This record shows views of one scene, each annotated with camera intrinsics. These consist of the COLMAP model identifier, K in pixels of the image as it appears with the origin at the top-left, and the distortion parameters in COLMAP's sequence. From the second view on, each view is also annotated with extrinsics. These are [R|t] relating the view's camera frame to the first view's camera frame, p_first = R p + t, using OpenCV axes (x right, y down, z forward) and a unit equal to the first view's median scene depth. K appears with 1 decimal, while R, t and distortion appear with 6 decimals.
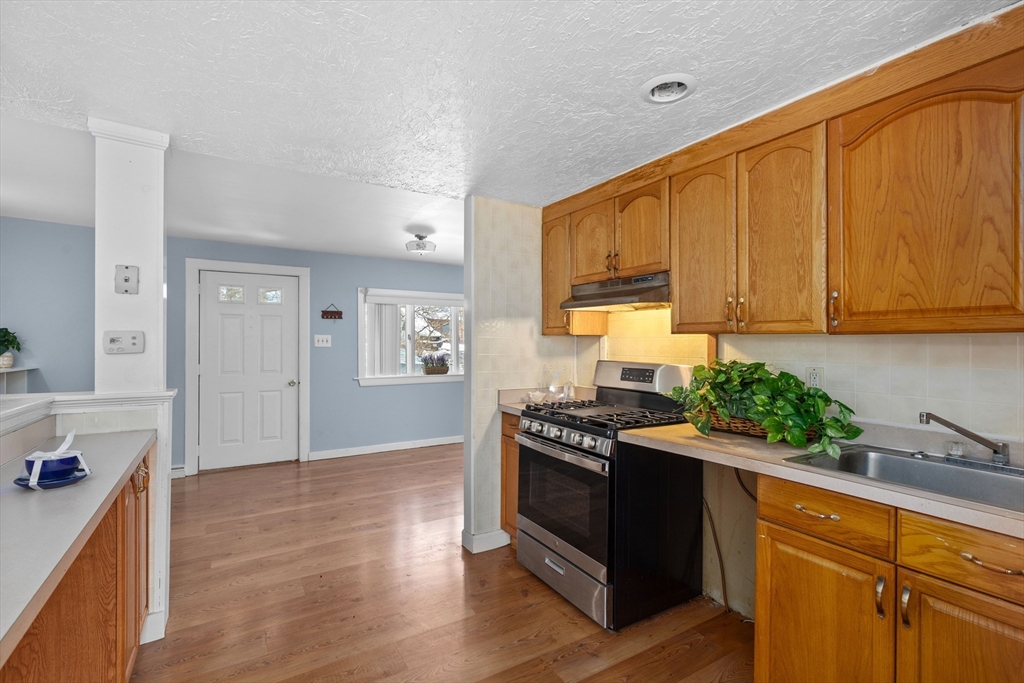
lens RADIAL K [[467.0, 0, 516.7], [0, 467.0, 343.2], [0, 0, 1]] dist [0.001766, 0.000022]
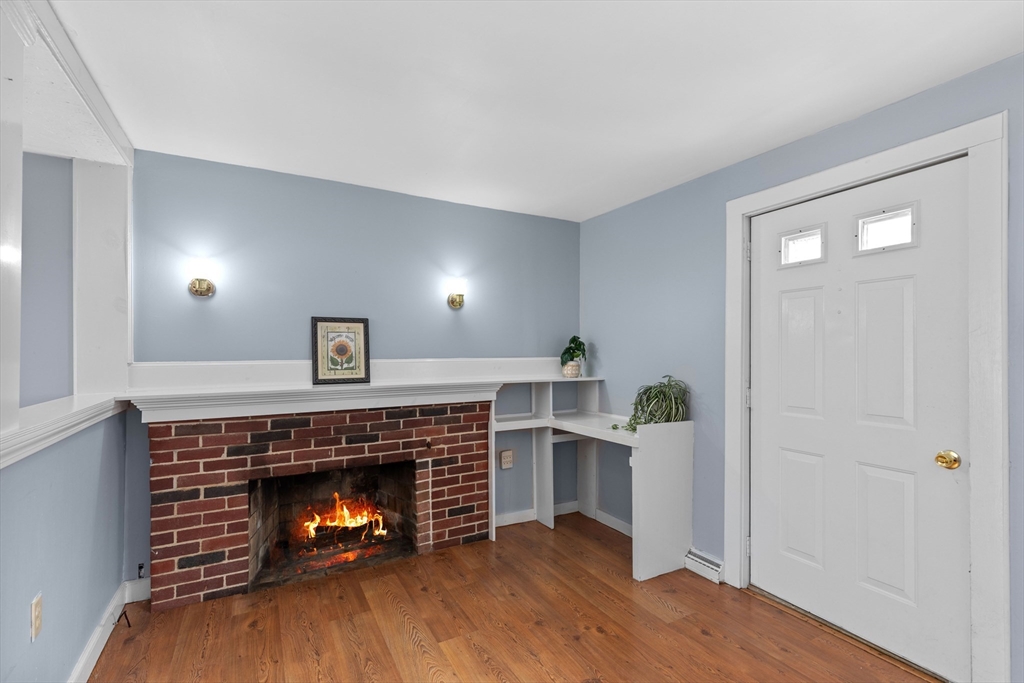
lens RADIAL K [[459.5, 0, 514.1], [0, 459.5, 346.8], [0, 0, 1]] dist [0.005571, 0.000014]
pose [[-0.037403, -0.011013, -0.999240, -0.252101], [0.003441, 0.999932, -0.011150, 0.004075], [0.999294, -0.003855, -0.037363, 1.457646]]
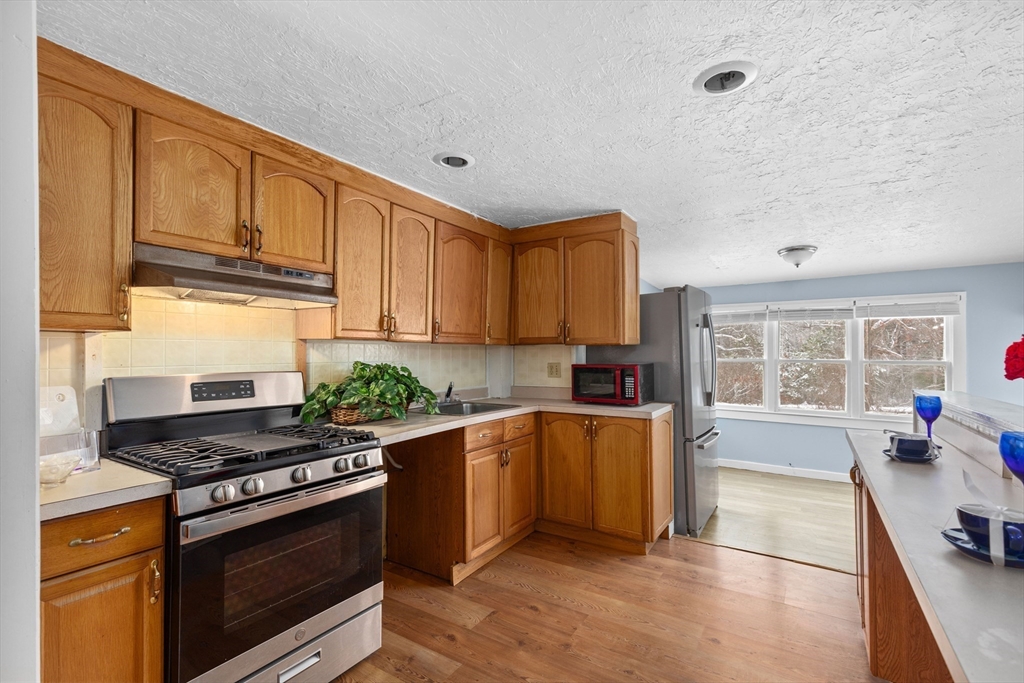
lens RADIAL K [[459.5, 0, 514.1], [0, 459.5, 346.8], [0, 0, 1]] dist [0.005571, 0.000014]
pose [[-0.425232, 0.008481, 0.905045, -0.680955], [0.001726, 0.999962, -0.008559, 0.006840], [-0.905083, -0.002077, -0.425230, 1.007781]]
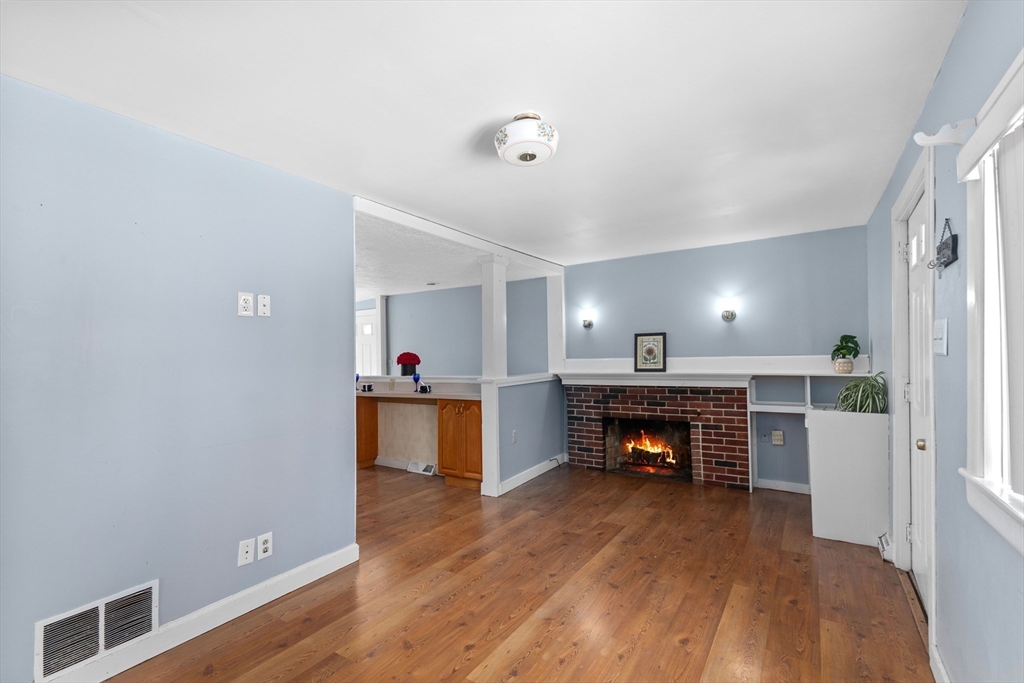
lens RADIAL K [[464.6, 0, 517.7], [0, 464.6, 352.0], [0, 0, 1]] dist [0.008633, -0.000215]
pose [[-0.899028, 0.009997, -0.437778, 0.008407], [0.016609, 0.999798, -0.011276, 0.011133], [0.437577, -0.017409, -0.899012, 2.573281]]
